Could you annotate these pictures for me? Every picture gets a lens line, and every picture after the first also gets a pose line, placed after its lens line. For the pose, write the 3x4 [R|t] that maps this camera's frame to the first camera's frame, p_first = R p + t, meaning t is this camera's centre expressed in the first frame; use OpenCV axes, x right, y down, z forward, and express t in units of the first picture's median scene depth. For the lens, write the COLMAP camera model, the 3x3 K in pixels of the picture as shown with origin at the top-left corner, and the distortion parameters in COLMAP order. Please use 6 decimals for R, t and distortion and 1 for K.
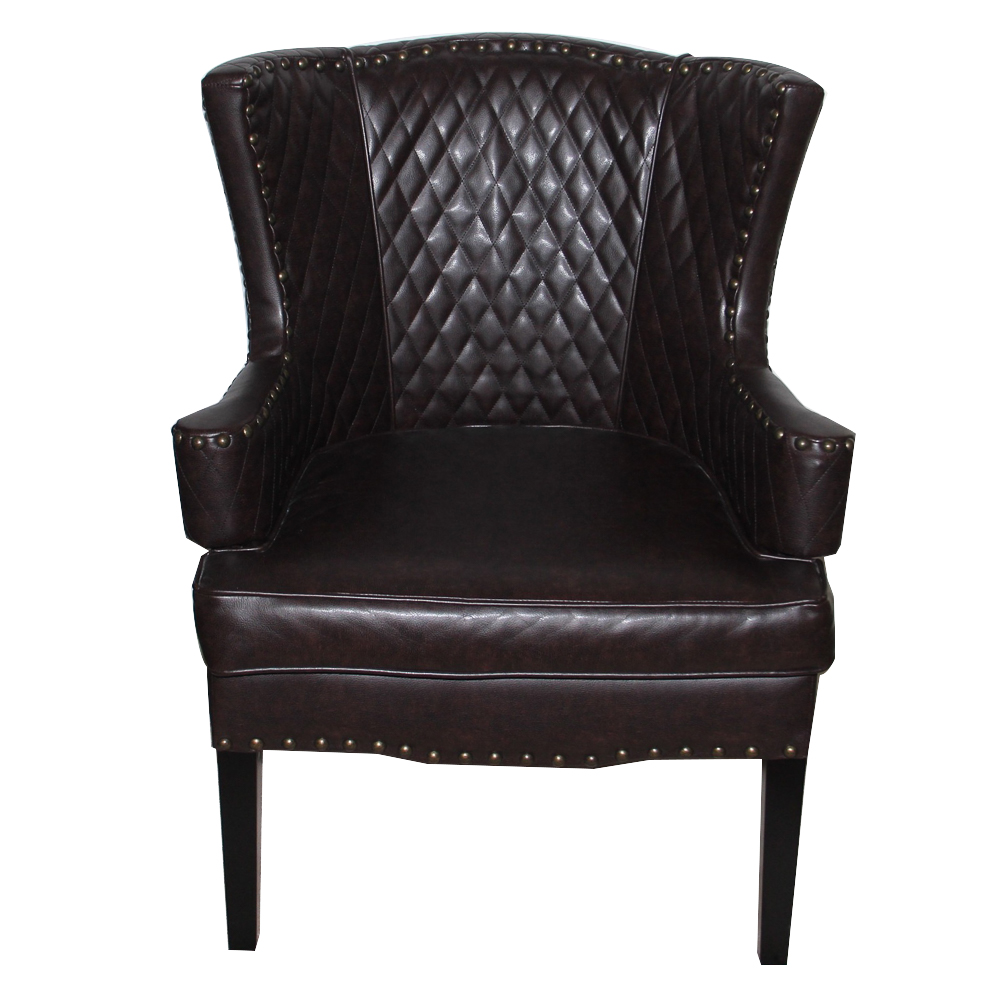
lens RADIAL K [[1443.1, 0, 479.1], [0, 1443.1, 451.8], [0, 0, 1]] dist [-0.078116, 0.000000]
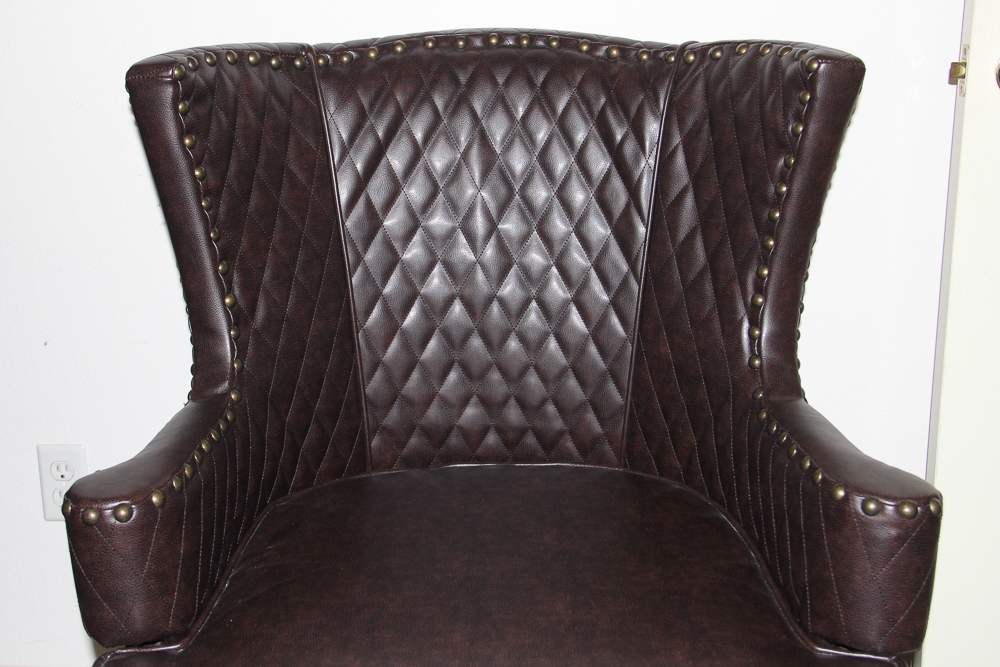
lens RADIAL K [[1231.3, 0, 492.2], [0, 1231.3, 332.5], [0, 0, 1]] dist [-0.090801, 0.000000]
pose [[0.999827, -0.018527, 0.001634, 0.017745], [0.018599, 0.995721, -0.090519, -0.032821], [0.000050, 0.090533, 0.995893, 0.263466]]
